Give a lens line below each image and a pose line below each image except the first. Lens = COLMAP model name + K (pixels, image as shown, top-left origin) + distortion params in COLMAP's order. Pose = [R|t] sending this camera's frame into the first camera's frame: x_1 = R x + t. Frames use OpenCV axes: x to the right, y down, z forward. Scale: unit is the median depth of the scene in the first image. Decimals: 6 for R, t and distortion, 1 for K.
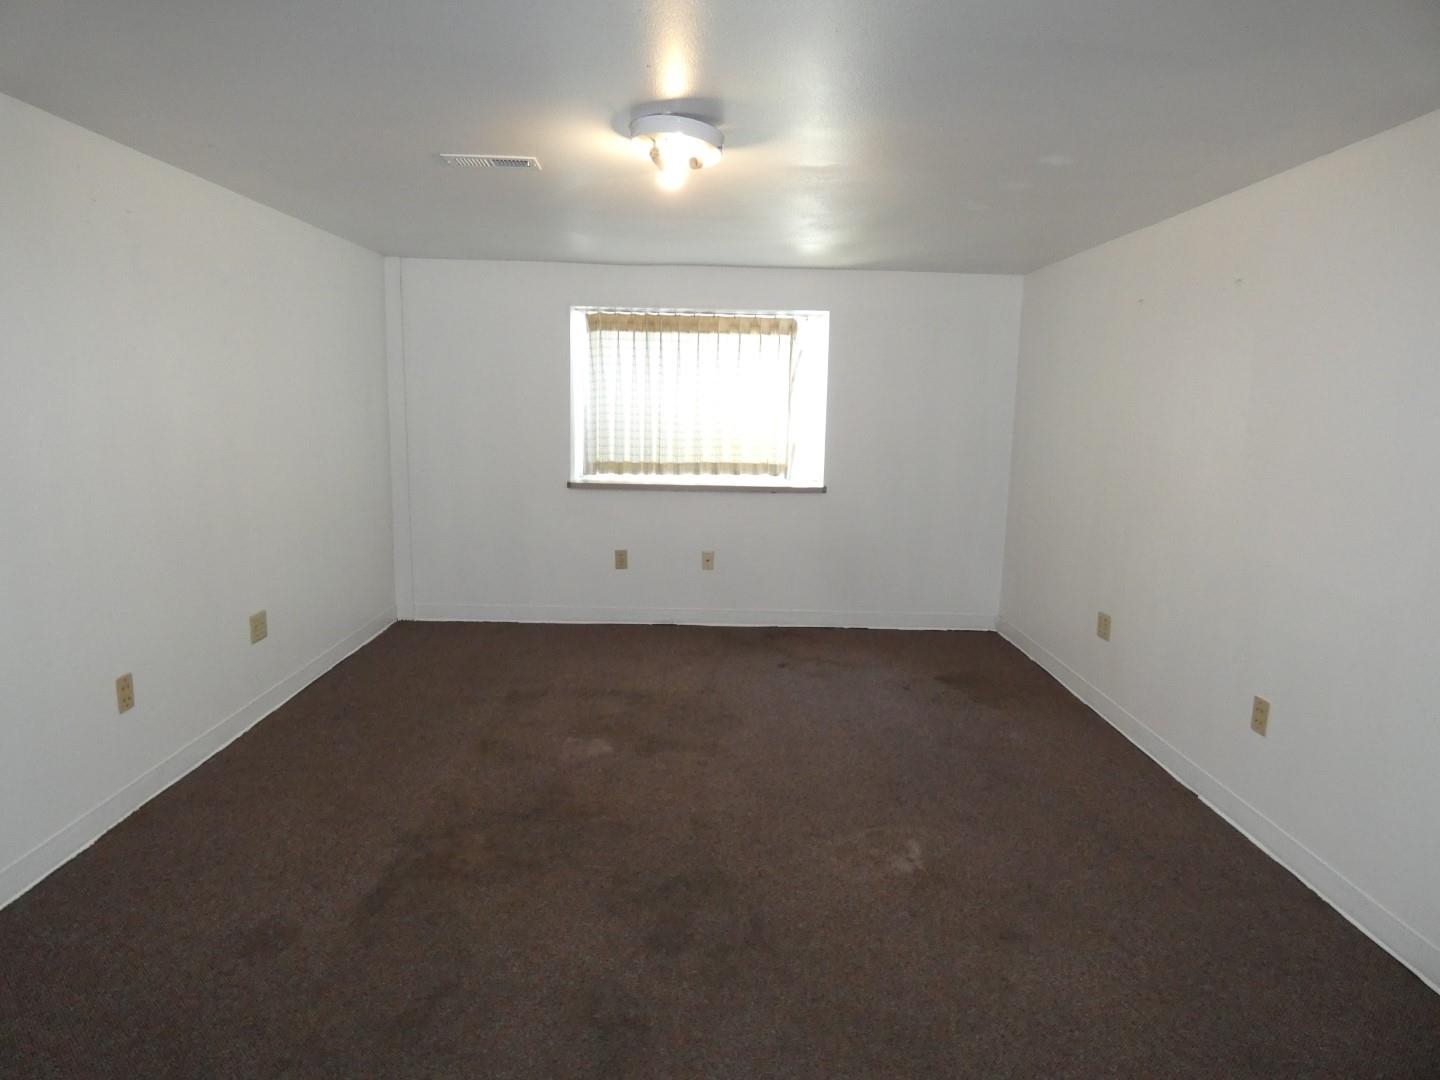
lens RADIAL K [[858.4, 0, 728.8], [0, 858.4, 535.0], [0, 0, 1]] dist [-0.001294, -0.006379]
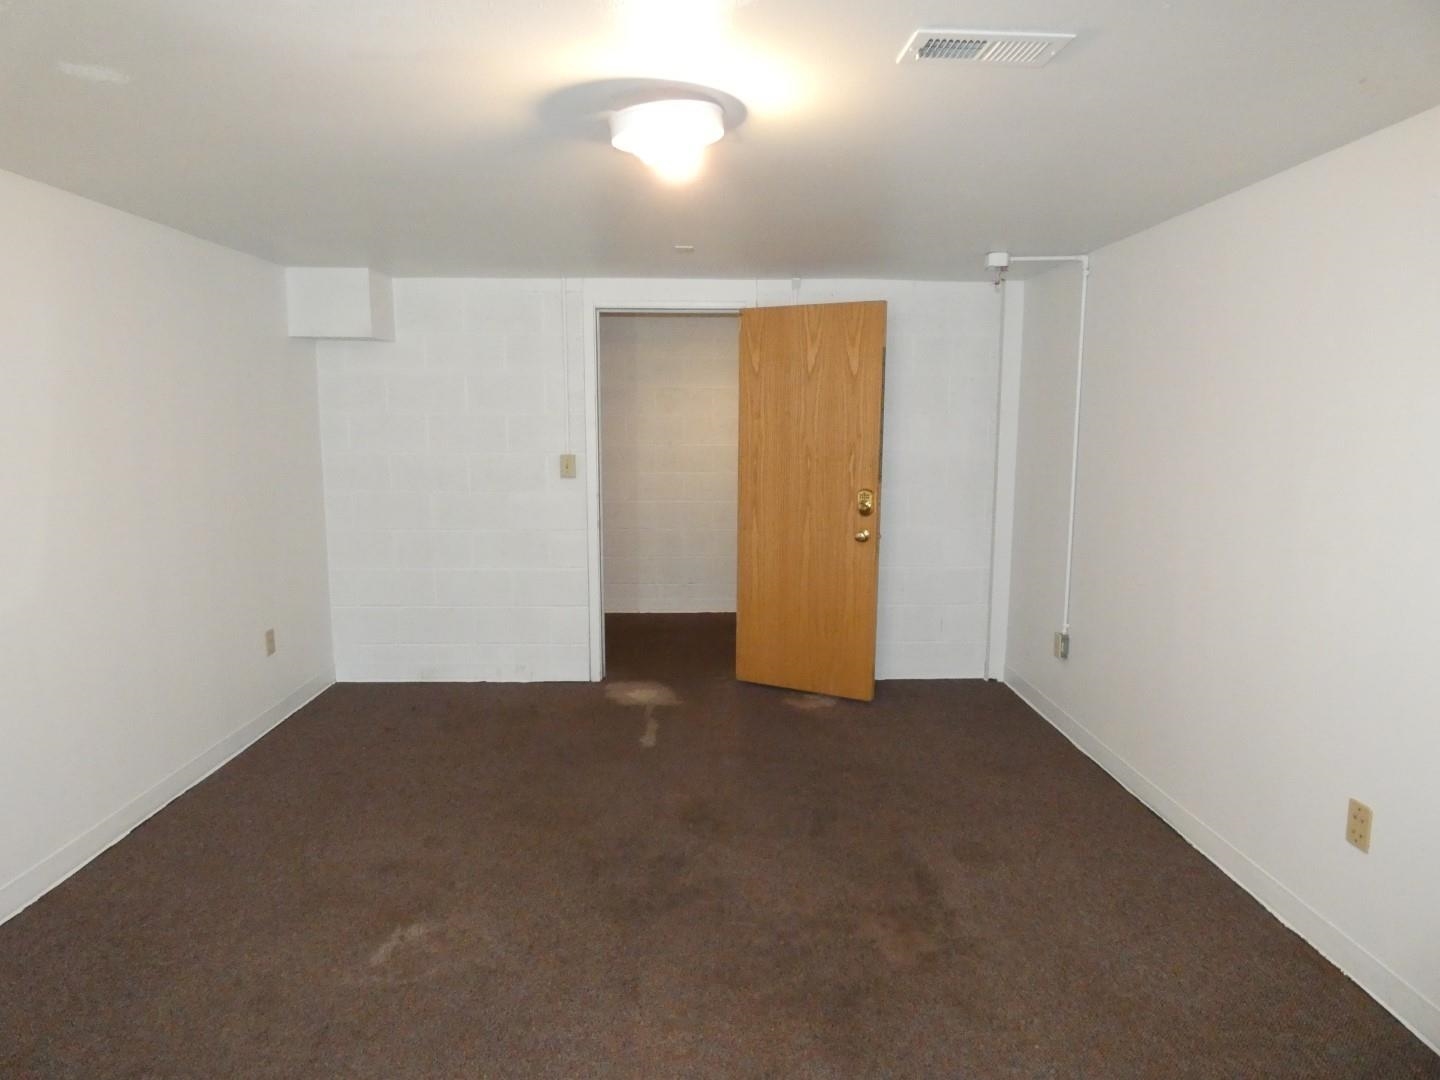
lens RADIAL K [[858.4, 0, 716.8], [0, 858.4, 546.2], [0, 0, 1]] dist [-0.001294, -0.006379]
pose [[-0.999670, -0.025686, -0.000498, -0.112212], [-0.024660, 0.953937, 0.298992, -0.301856], [-0.007205, 0.298906, -0.954255, 1.789952]]
